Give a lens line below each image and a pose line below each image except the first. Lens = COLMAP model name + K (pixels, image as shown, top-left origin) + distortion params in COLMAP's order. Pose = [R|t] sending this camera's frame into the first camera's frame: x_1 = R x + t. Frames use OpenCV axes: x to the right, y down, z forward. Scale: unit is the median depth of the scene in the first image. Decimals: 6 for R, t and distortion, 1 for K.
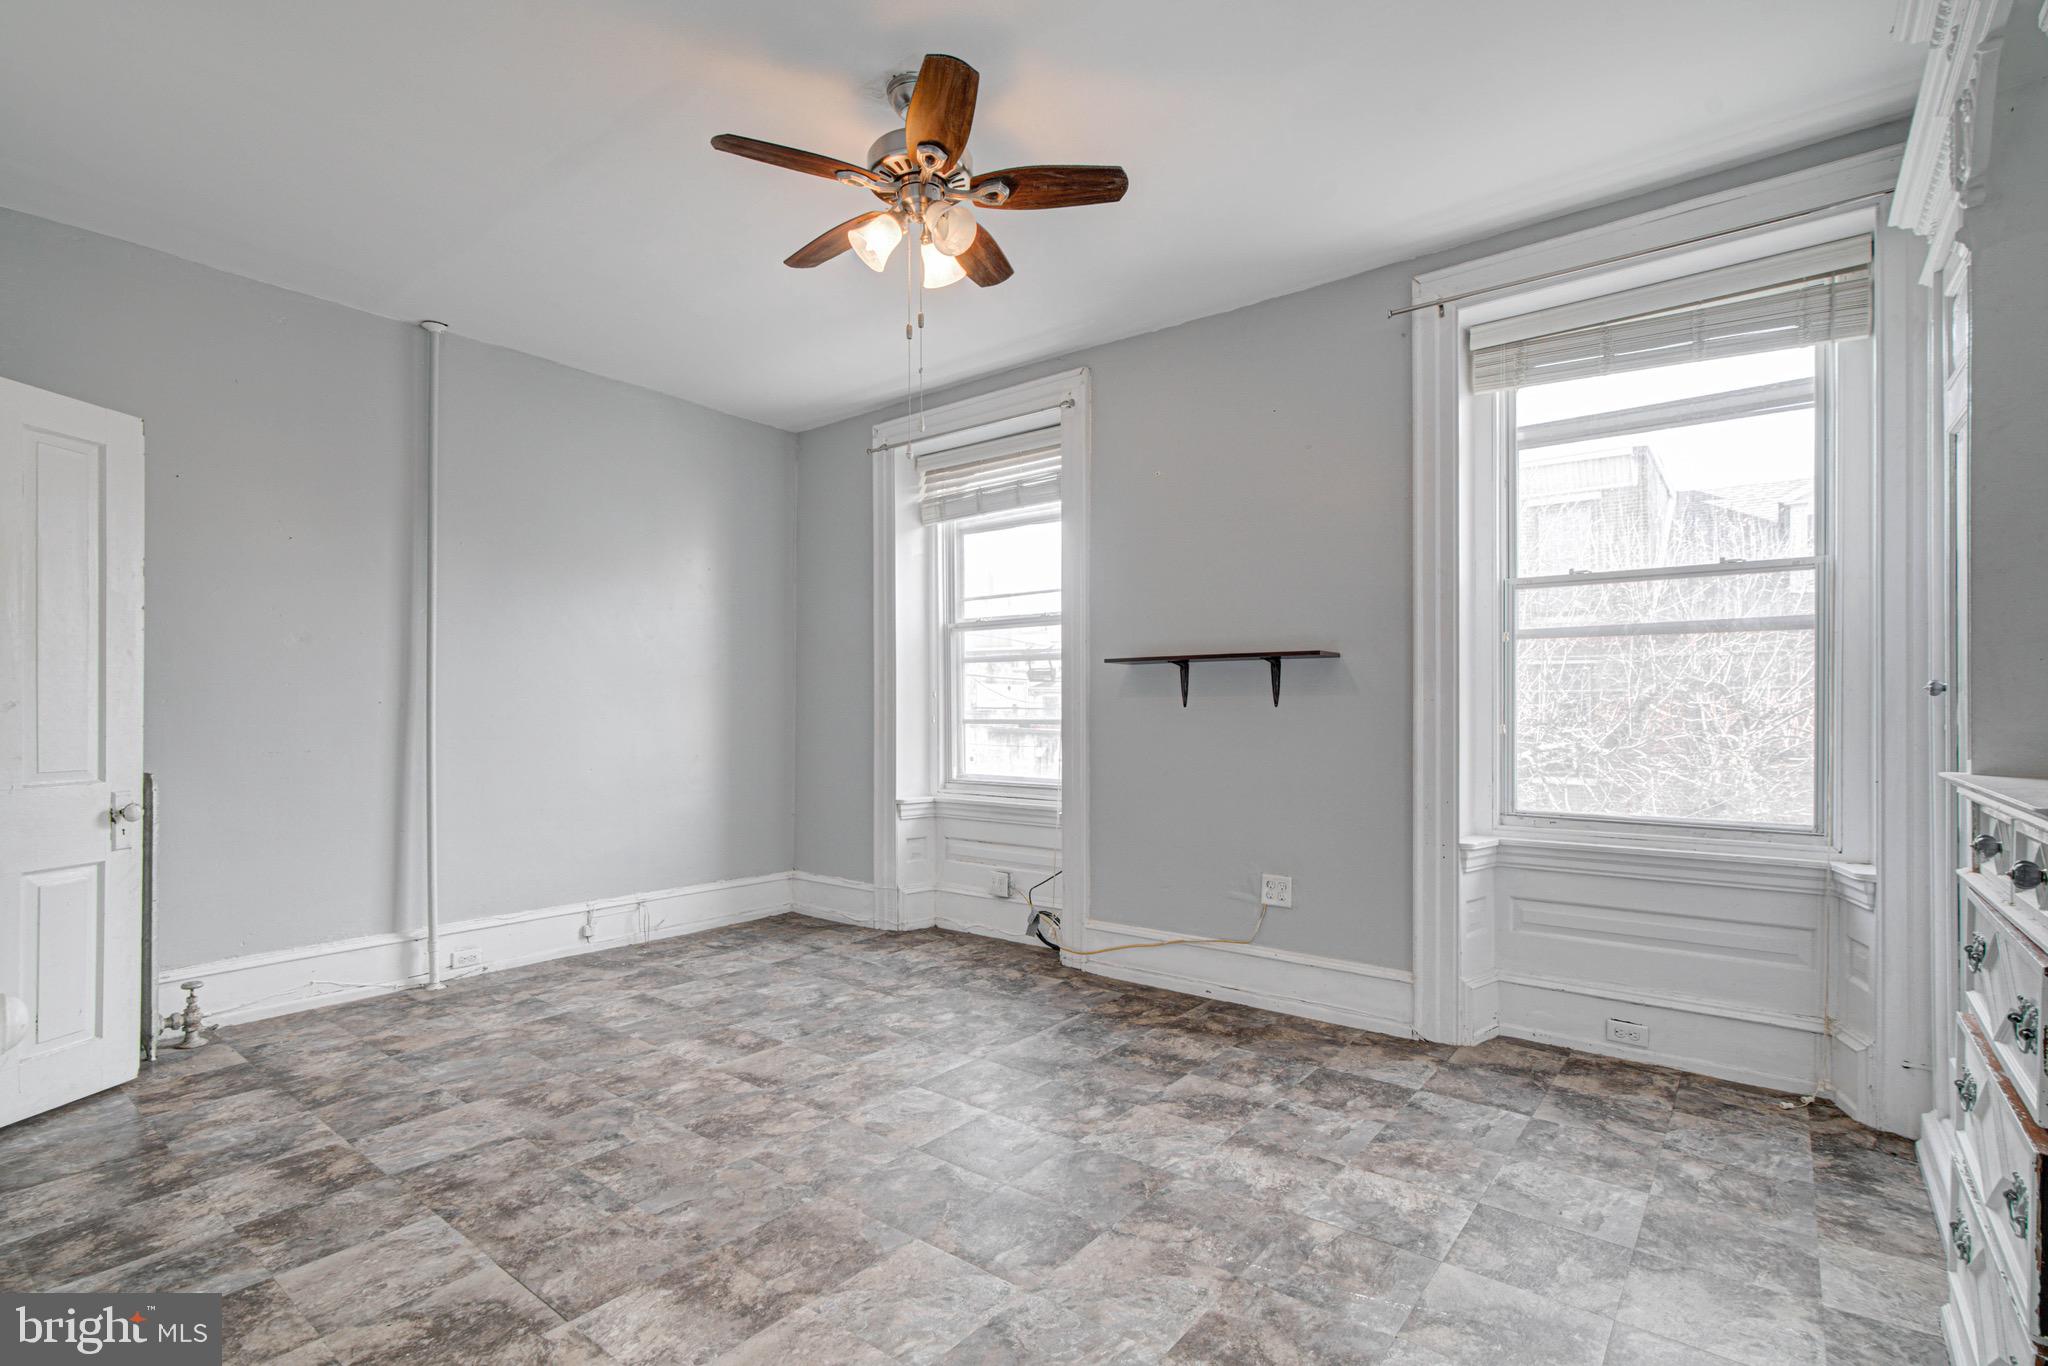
lens RADIAL K [[961.0, 0, 1010.5], [0, 961.0, 693.5], [0, 0, 1]] dist [-0.003819, 0.001305]
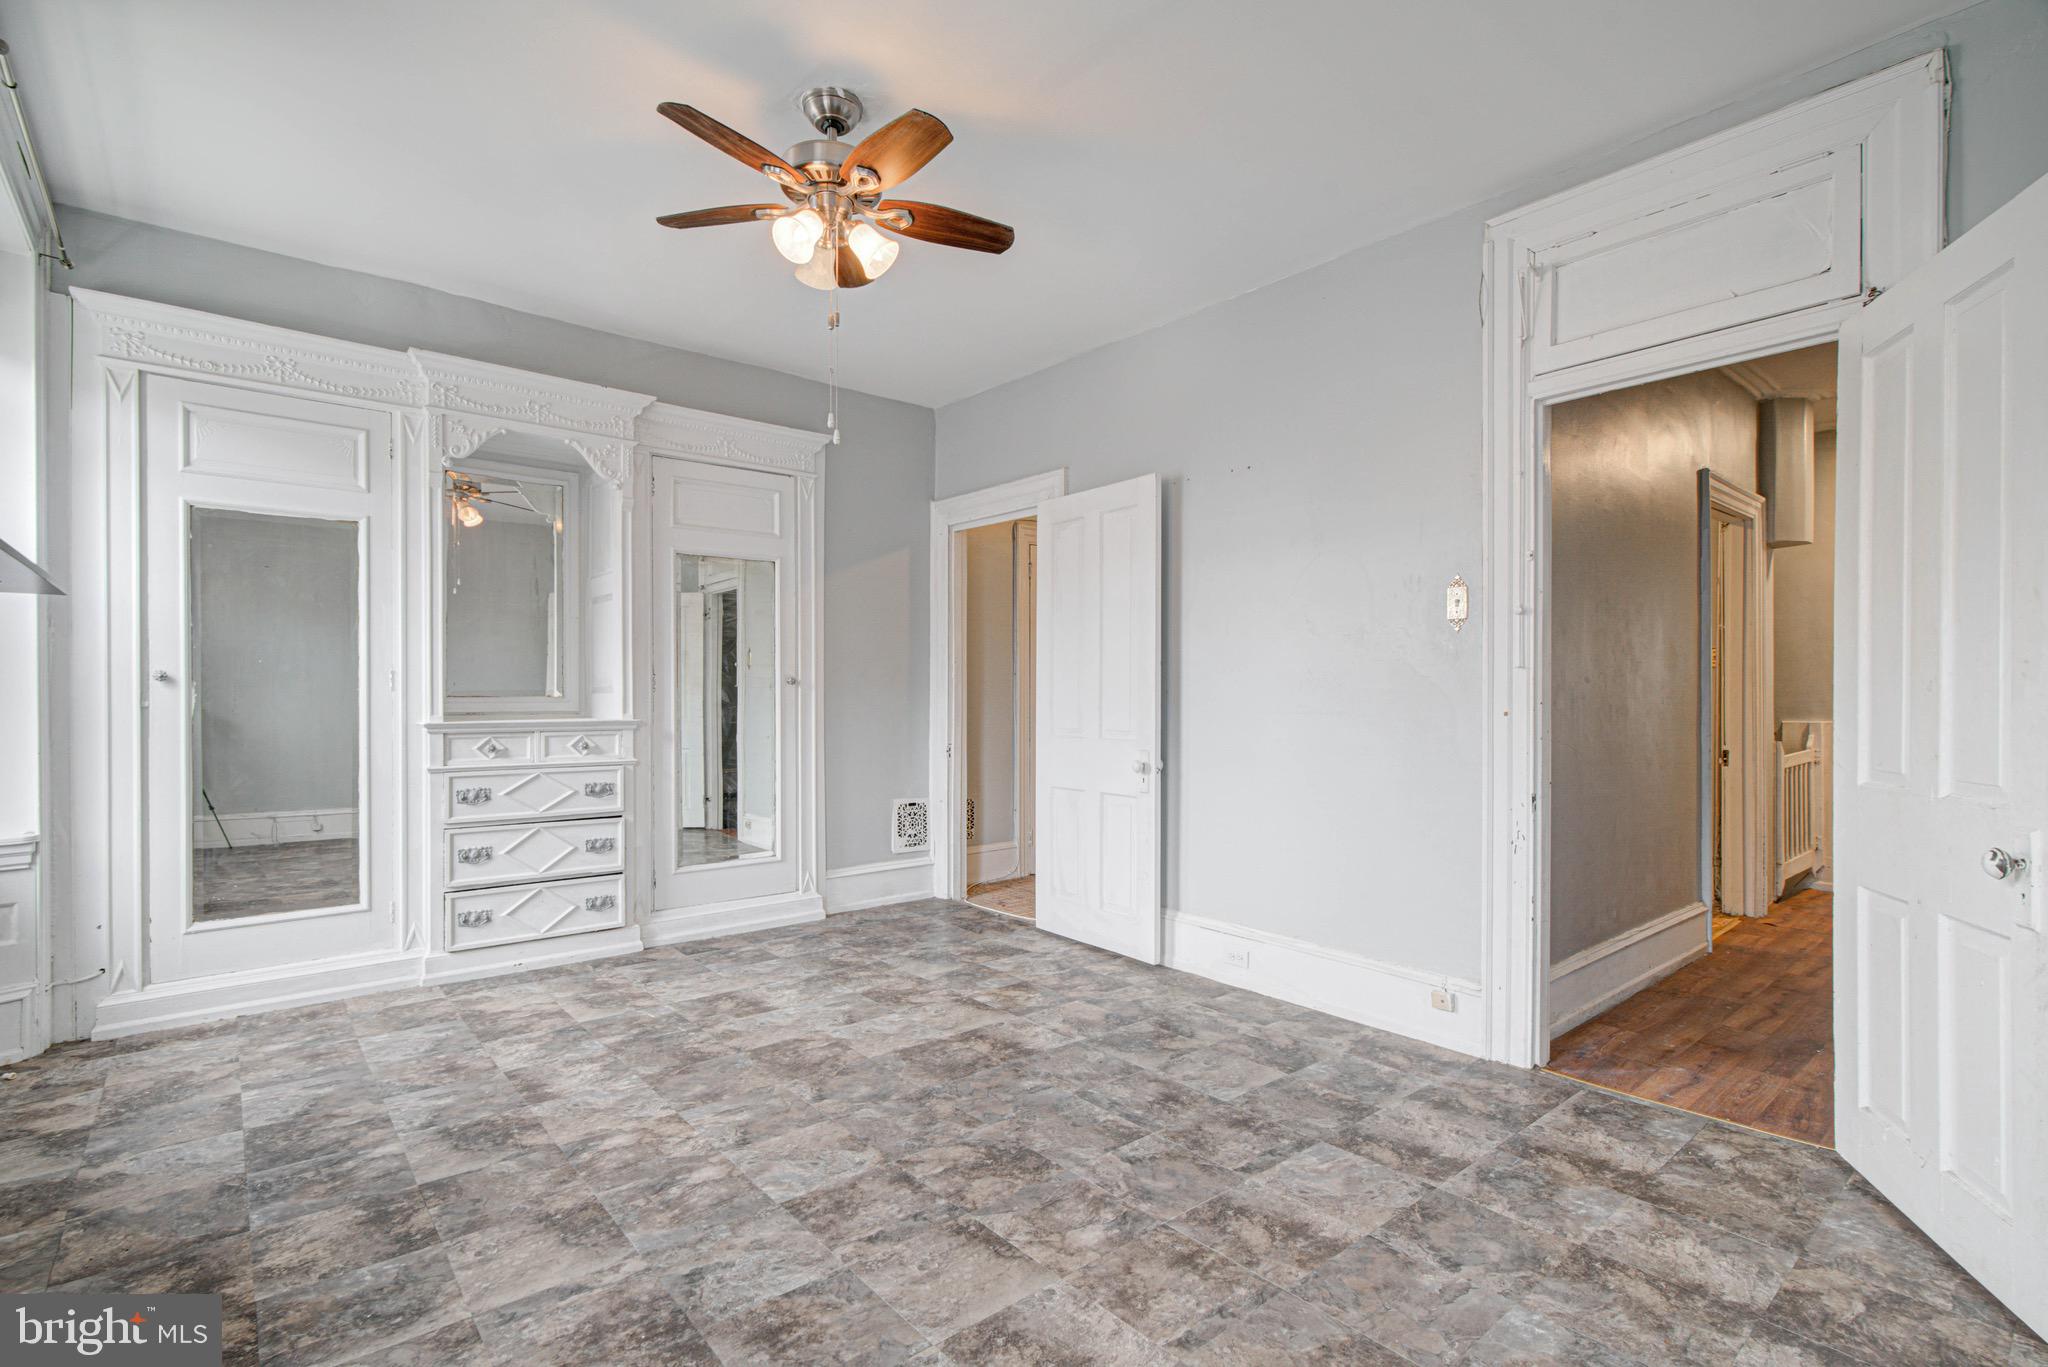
lens RADIAL K [[961.0, 0, 1030.4], [0, 961.0, 686.3], [0, 0, 1]] dist [-0.003819, 0.001305]
pose [[-0.983941, -0.001910, 0.178483, -0.419929], [-0.007148, 0.999562, -0.028706, 0.030255], [-0.178350, -0.029521, -0.983524, 1.690906]]
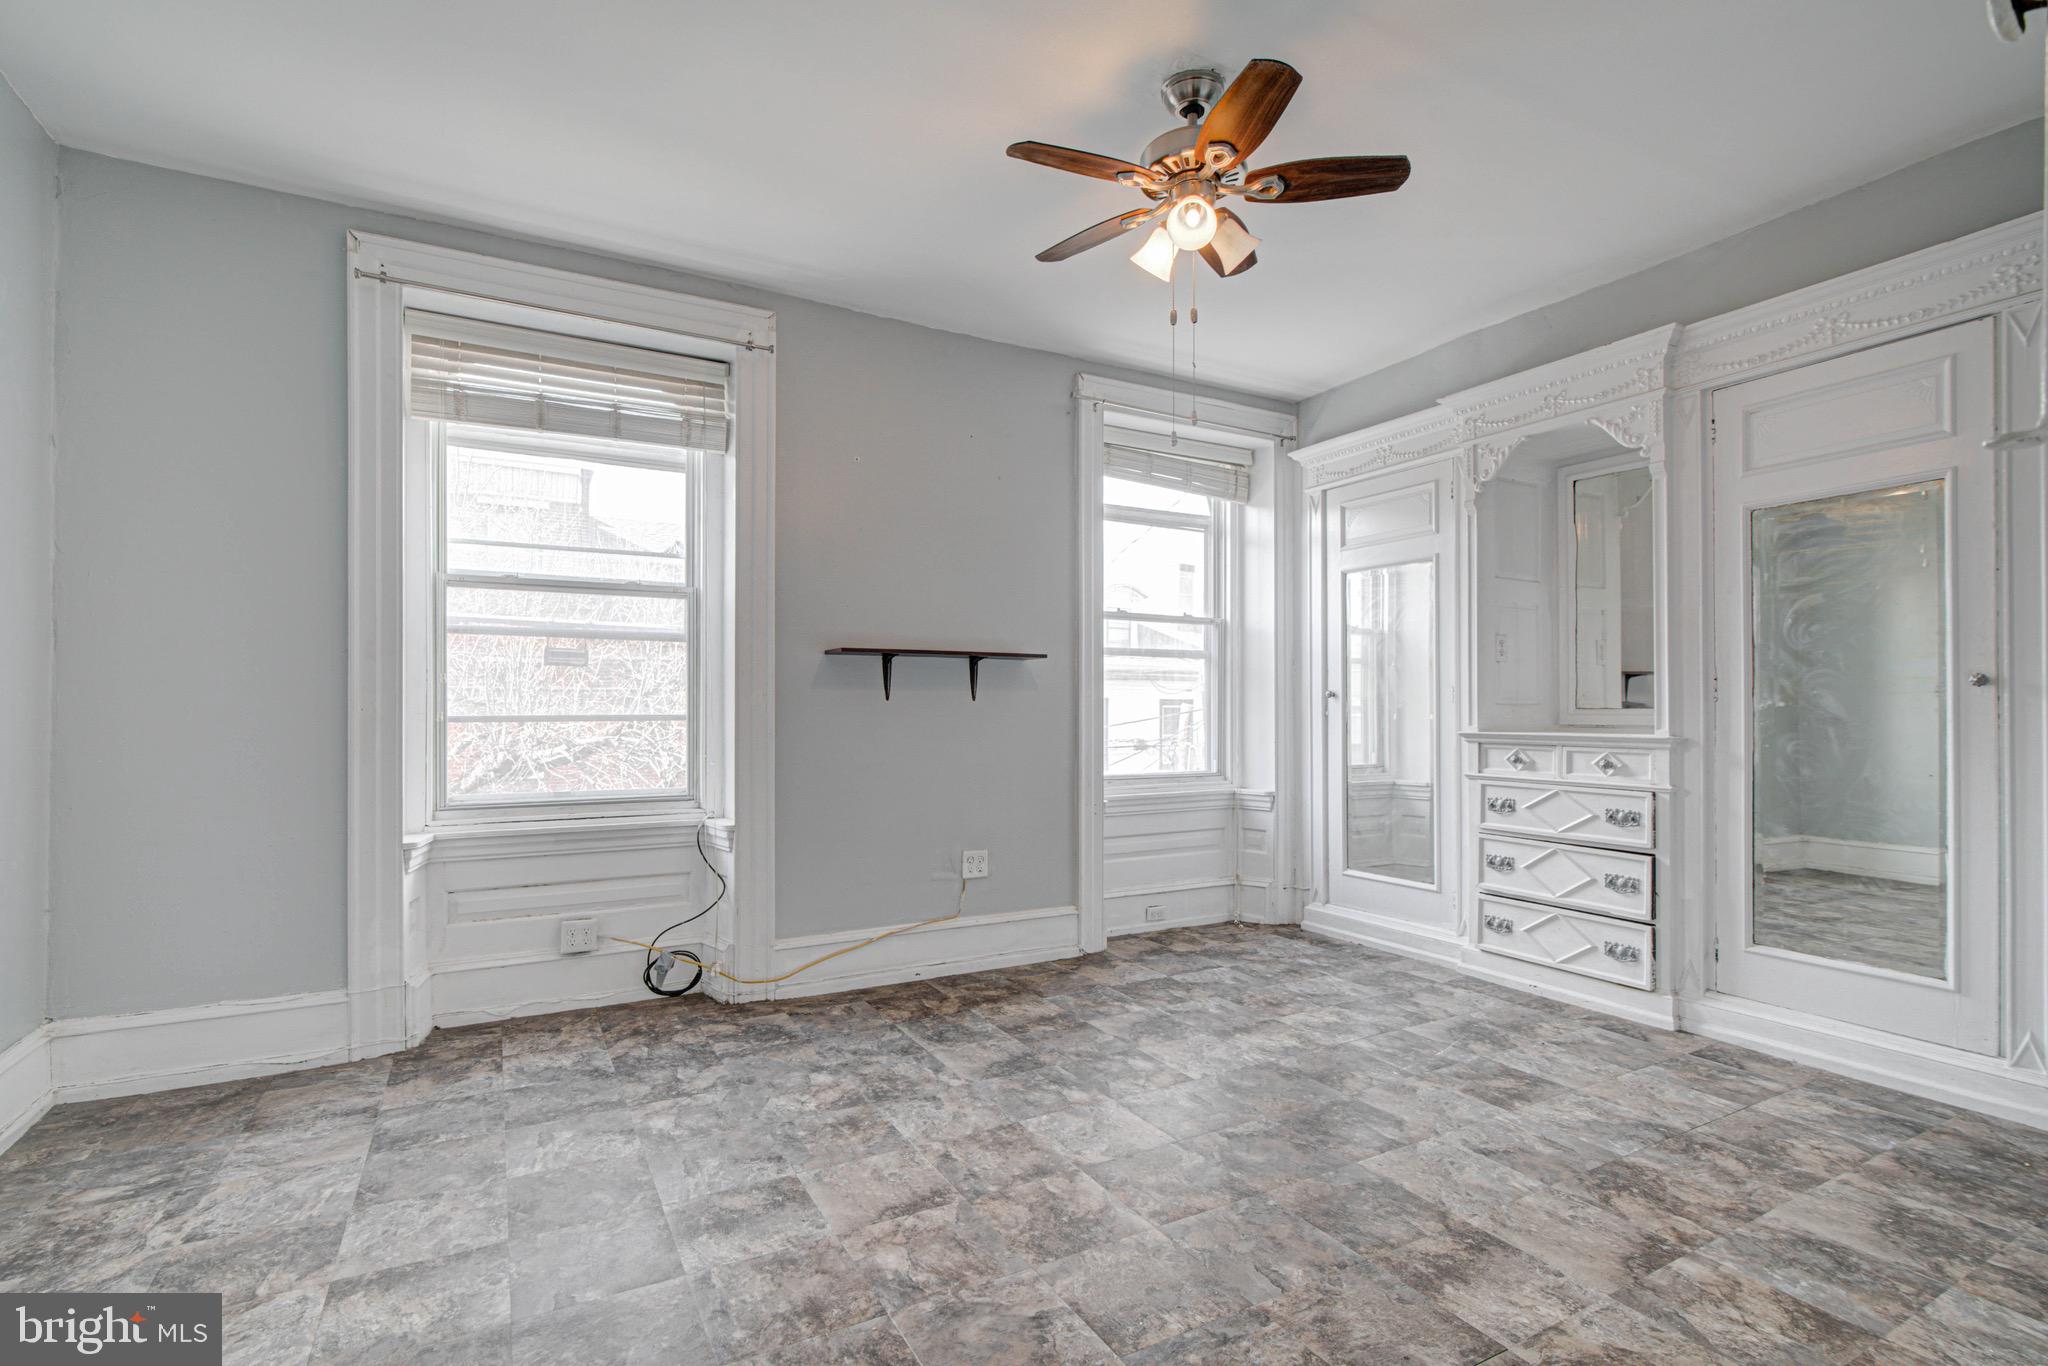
lens RADIAL K [[961.0, 0, 1015.5], [0, 961.0, 677.5], [0, 0, 1]] dist [-0.003819, 0.001305]
pose [[0.377636, 0.029004, 0.925500, -0.935360], [-0.020379, 0.999528, -0.023008, 0.015423], [-0.925730, -0.010172, 0.378048, 0.663970]]
